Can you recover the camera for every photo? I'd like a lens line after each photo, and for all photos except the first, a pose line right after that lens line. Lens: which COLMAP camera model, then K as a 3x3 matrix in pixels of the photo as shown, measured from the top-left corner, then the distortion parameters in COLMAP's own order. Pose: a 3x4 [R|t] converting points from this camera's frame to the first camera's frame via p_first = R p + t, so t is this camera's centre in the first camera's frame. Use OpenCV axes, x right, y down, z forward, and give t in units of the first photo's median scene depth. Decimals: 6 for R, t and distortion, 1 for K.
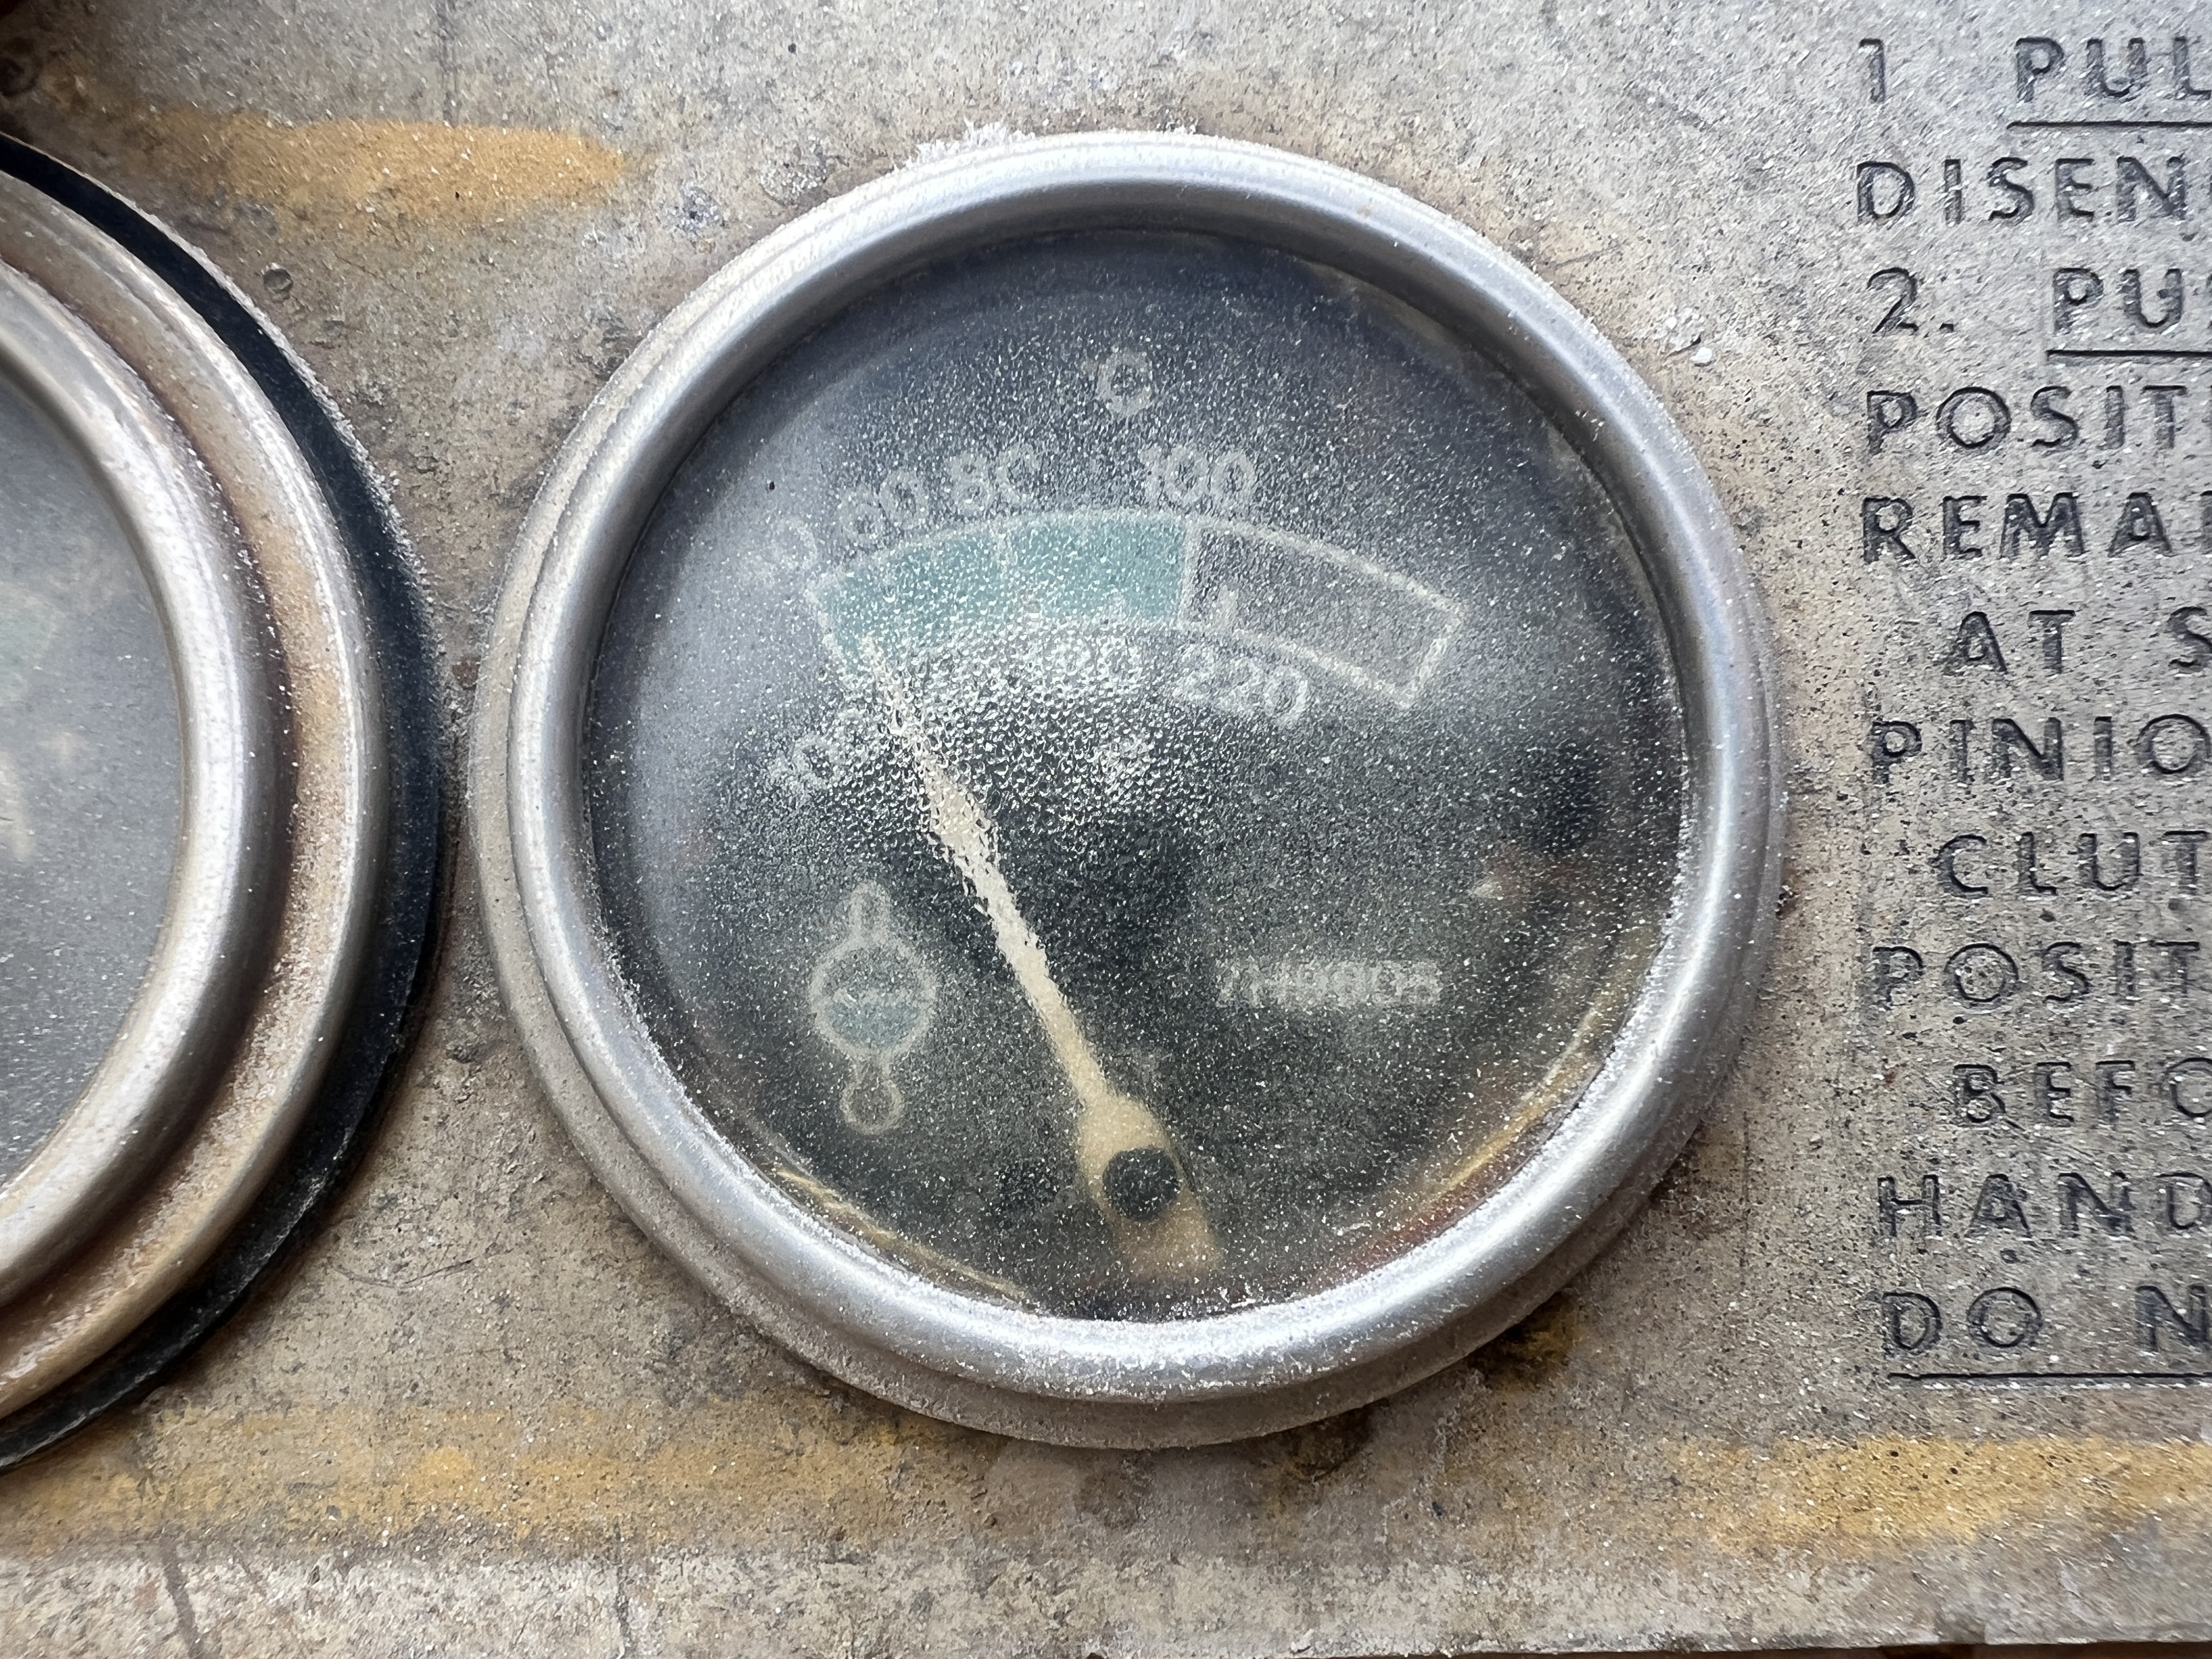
lens RADIAL K [[1612.3, 0, 1106.4], [0, 1612.3, 837.2], [0, 0, 1]] dist [-0.011145, 0.004556]
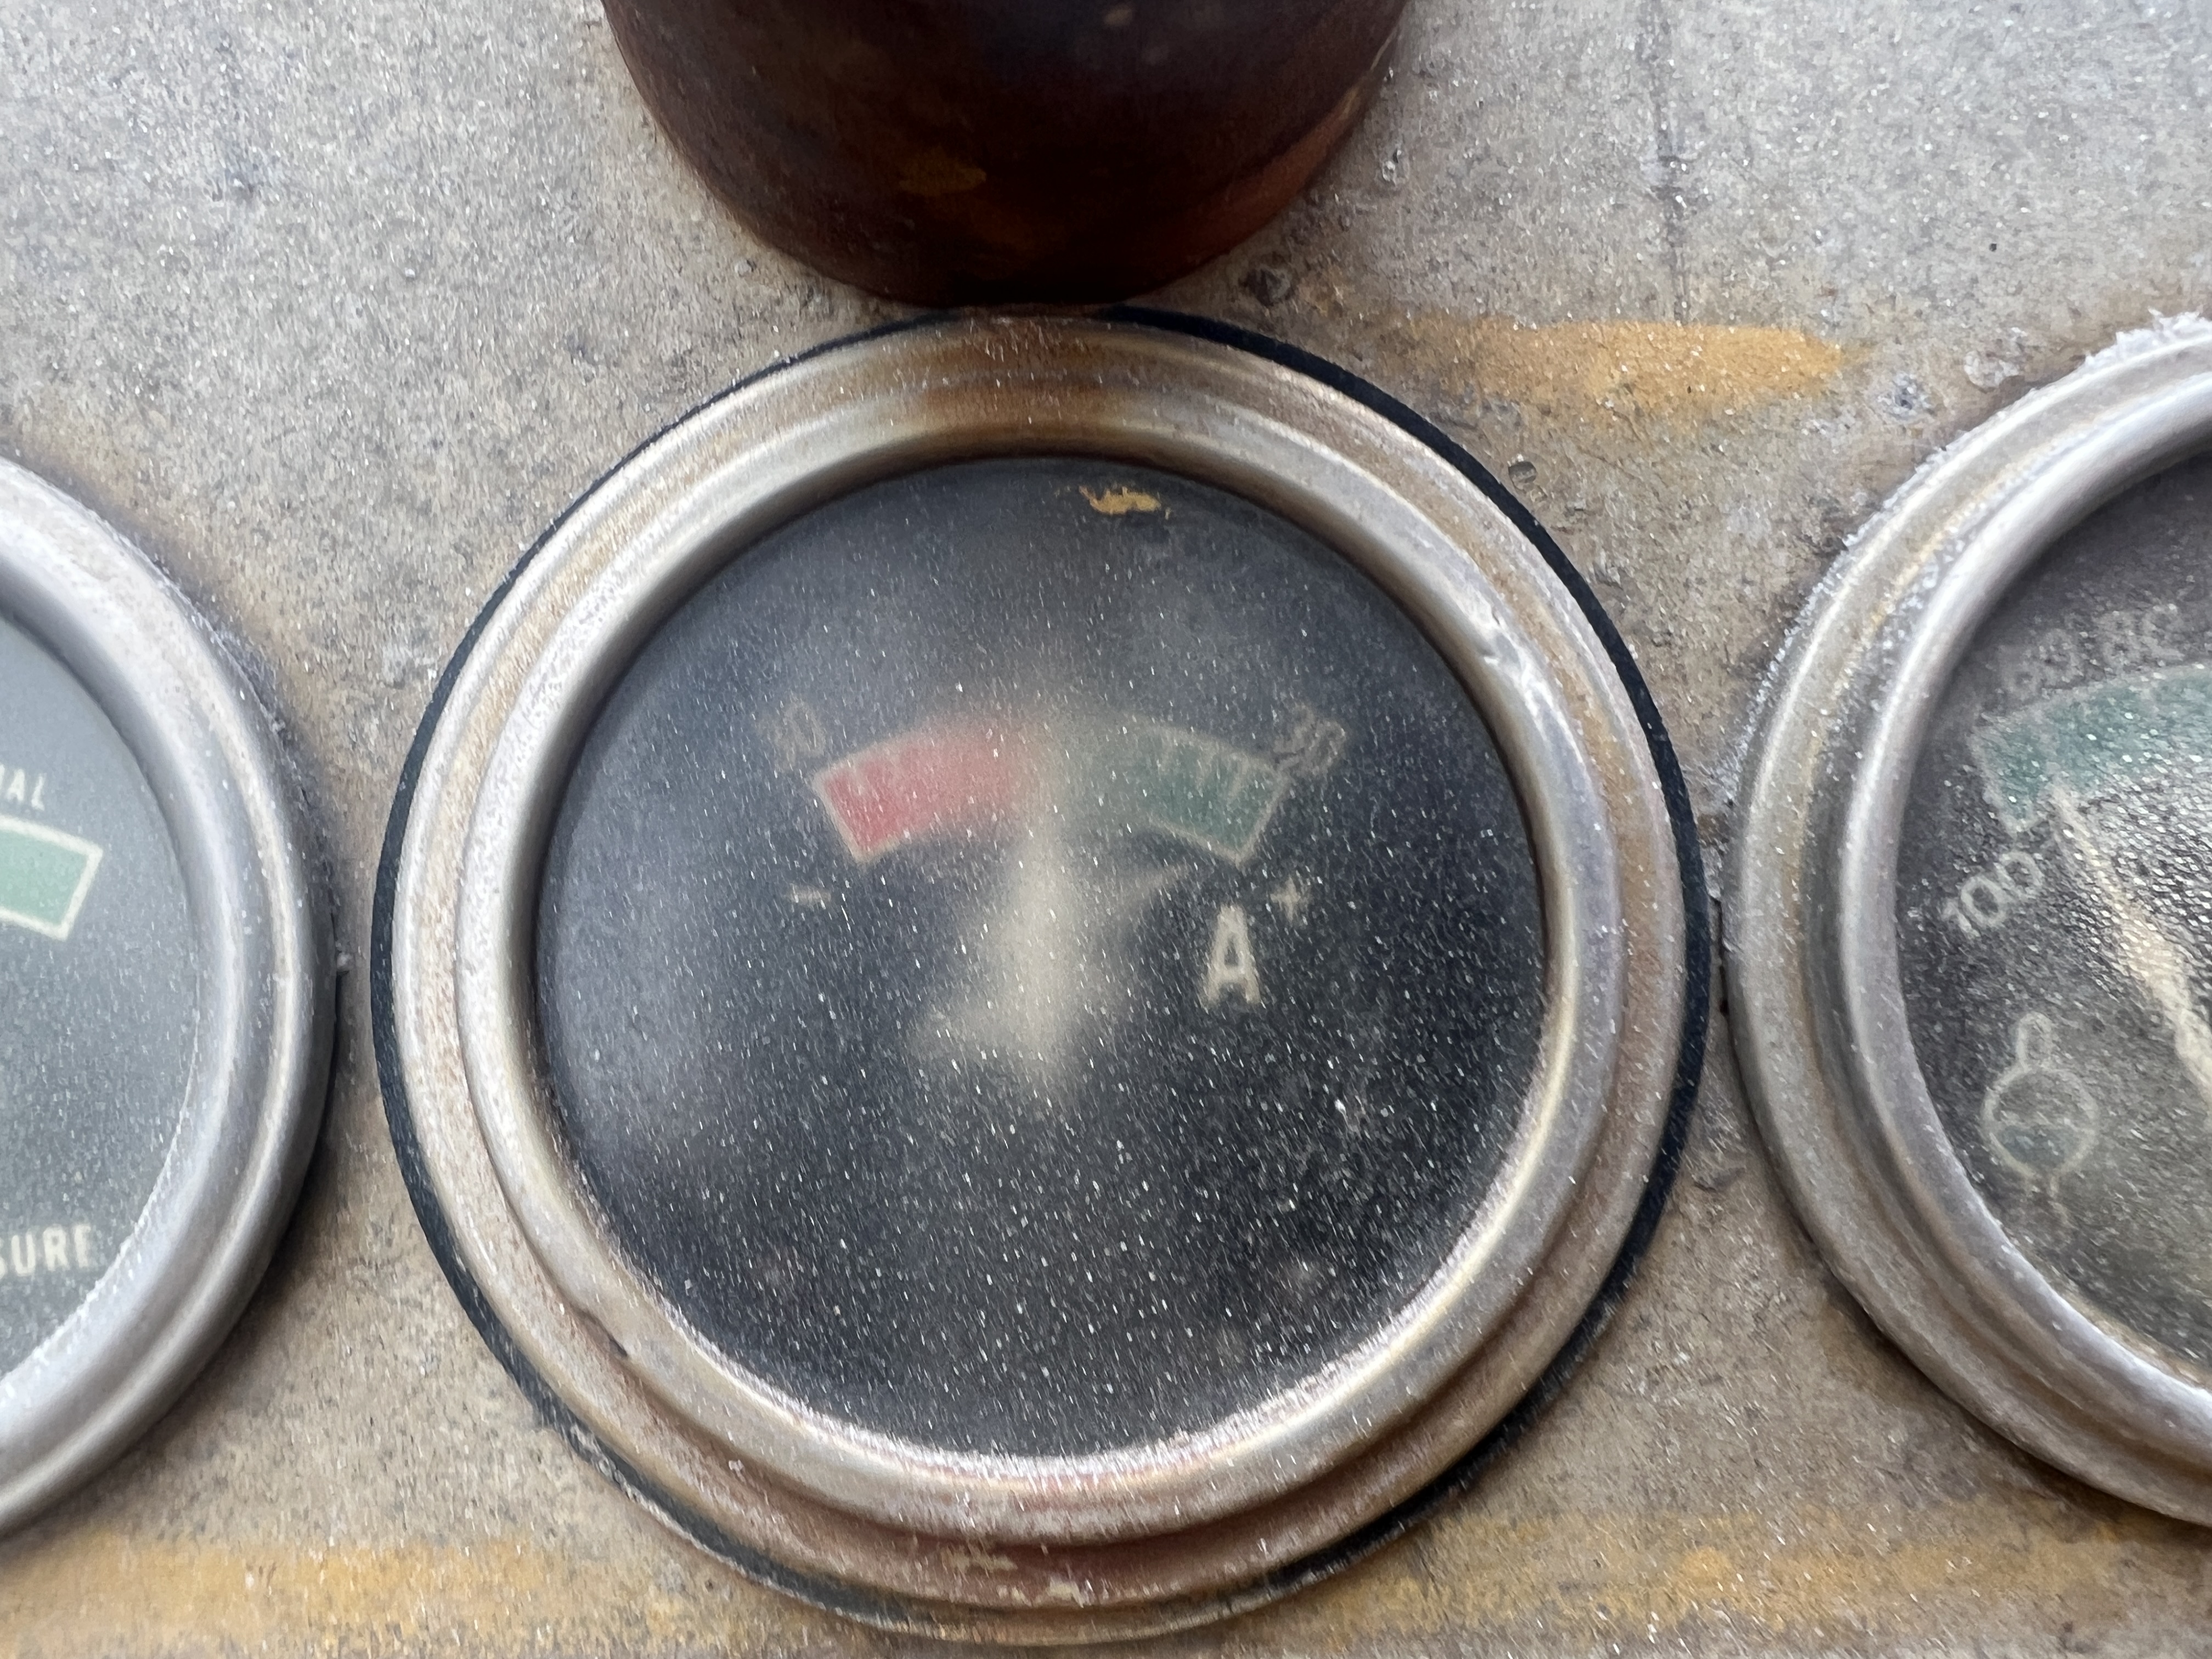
lens RADIAL K [[1612.3, 0, 1107.2], [0, 1612.3, 823.7], [0, 0, 1]] dist [-0.011145, 0.004556]
pose [[0.999631, -0.015540, -0.022267, -0.774847], [0.015461, 0.999874, -0.003730, -0.109281], [0.022322, 0.003385, 0.999745, -0.089967]]
